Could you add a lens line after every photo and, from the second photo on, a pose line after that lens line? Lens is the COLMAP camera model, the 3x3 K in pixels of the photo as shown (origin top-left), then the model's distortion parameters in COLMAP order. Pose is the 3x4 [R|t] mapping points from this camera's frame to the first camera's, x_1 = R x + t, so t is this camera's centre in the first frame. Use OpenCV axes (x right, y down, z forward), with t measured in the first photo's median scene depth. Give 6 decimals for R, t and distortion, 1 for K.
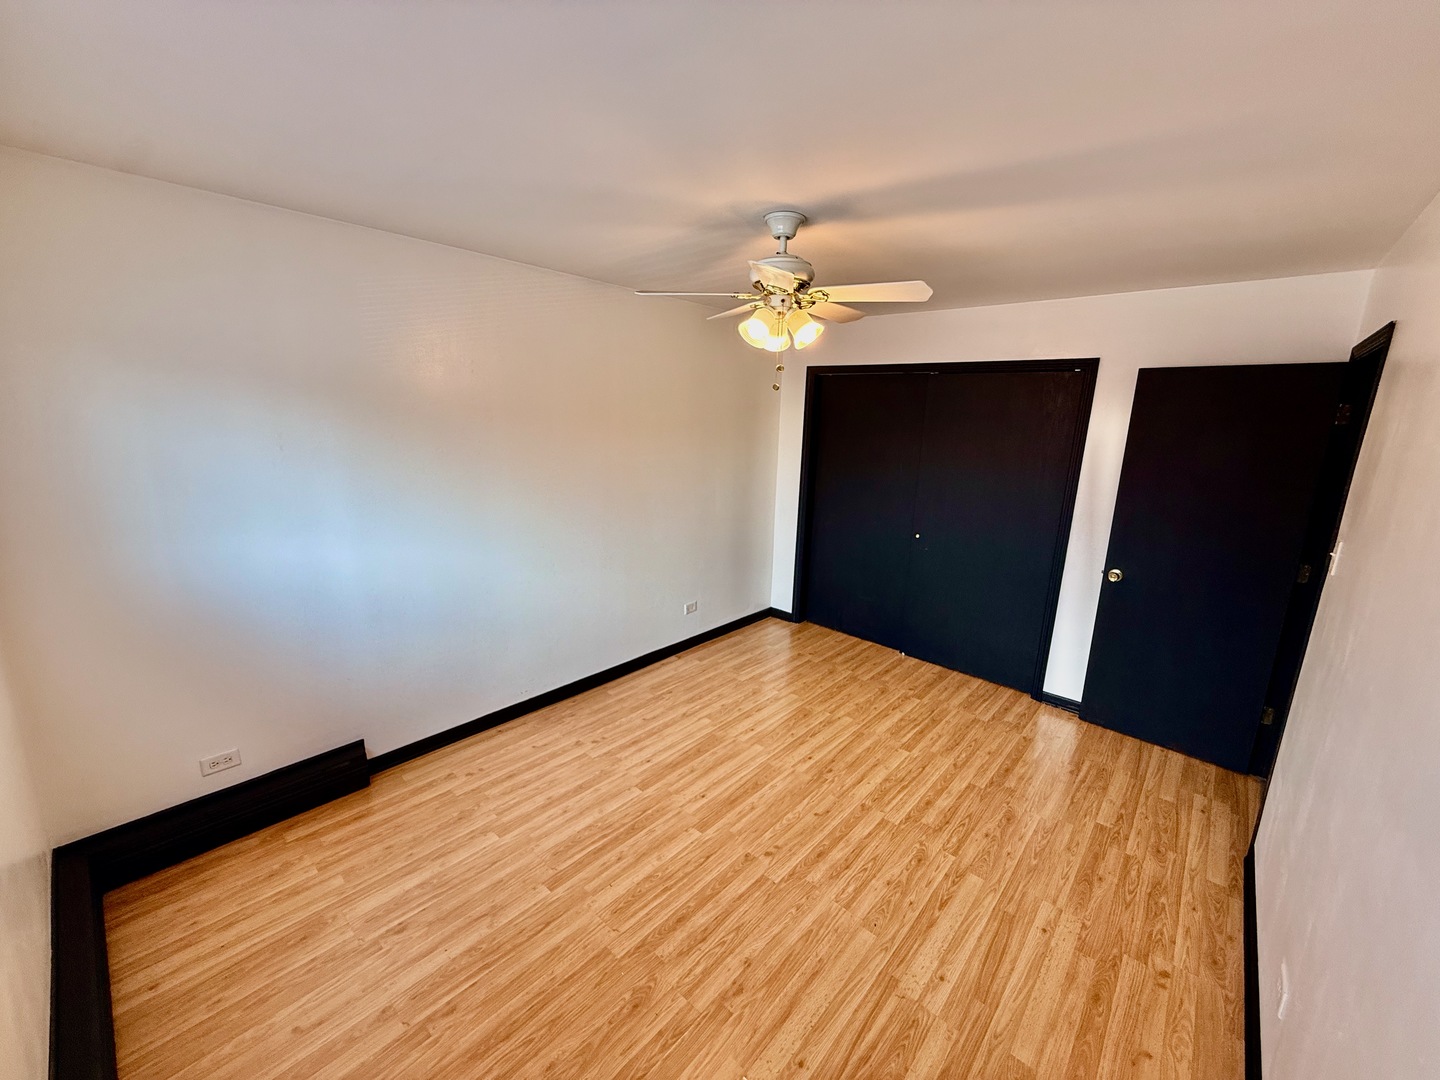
lens RADIAL K [[573.6, 0, 719.6], [0, 573.6, 539.9], [0, 0, 1]] dist [0.001996, 0.000558]
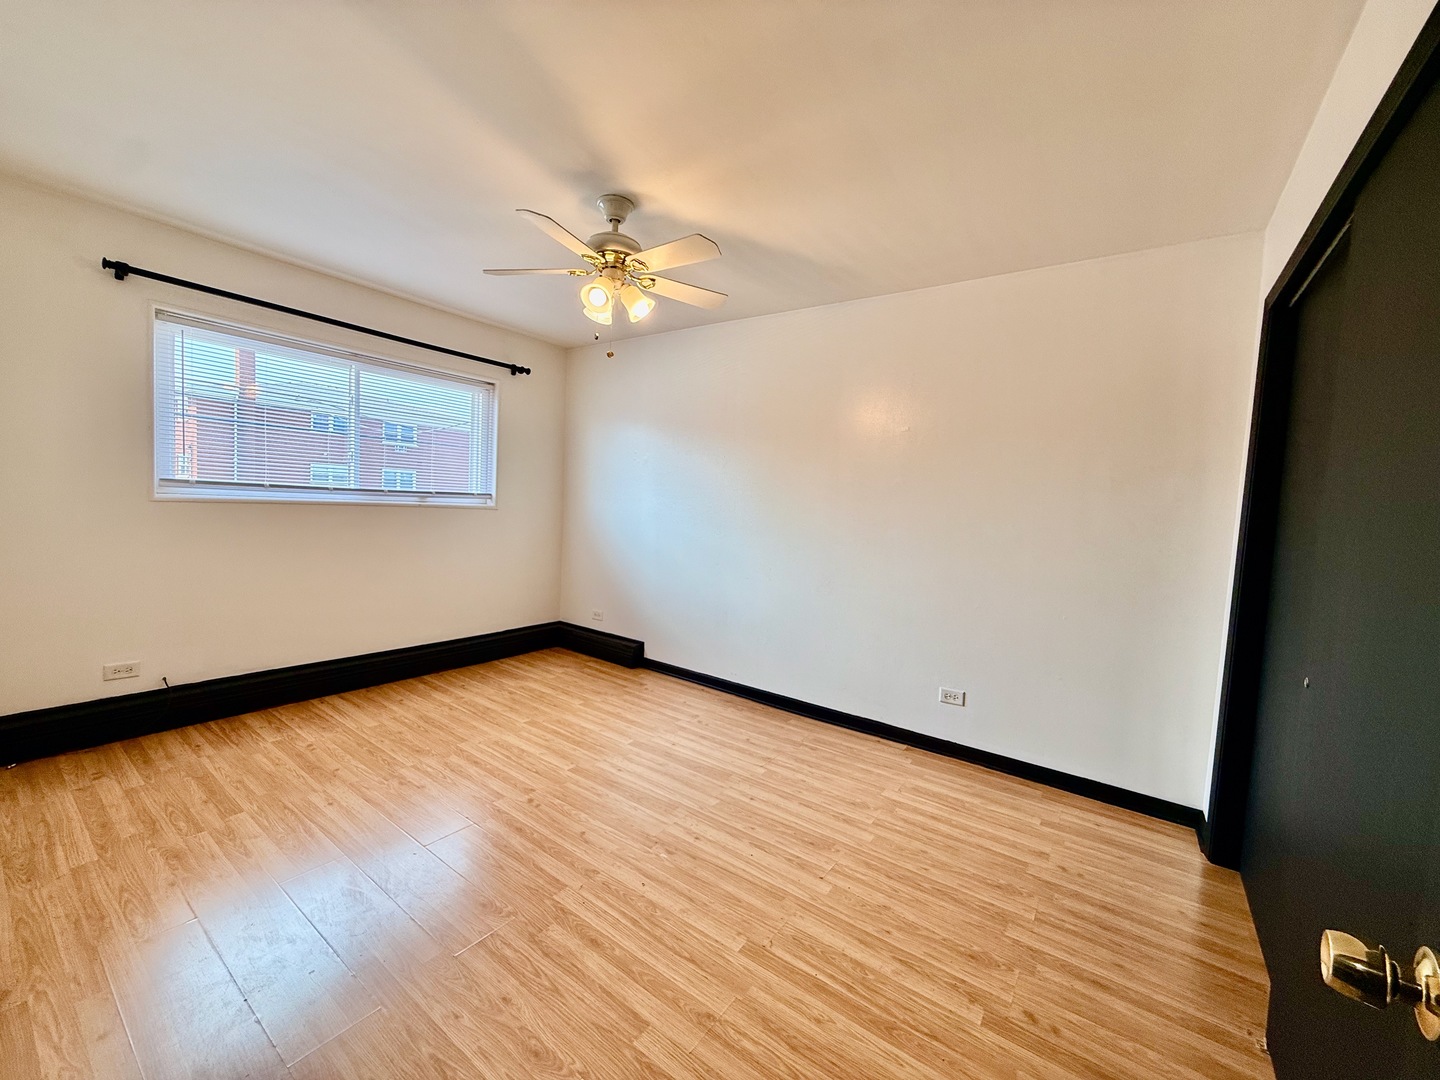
lens RADIAL K [[573.6, 0, 714.0], [0, 573.6, 538.2], [0, 0, 1]] dist [0.001996, 0.000558]
pose [[0.098529, 0.039165, -0.994363, 0.924404], [-0.262291, 0.964914, 0.012015, -0.001802], [0.959946, 0.259628, 0.105345, 0.897809]]
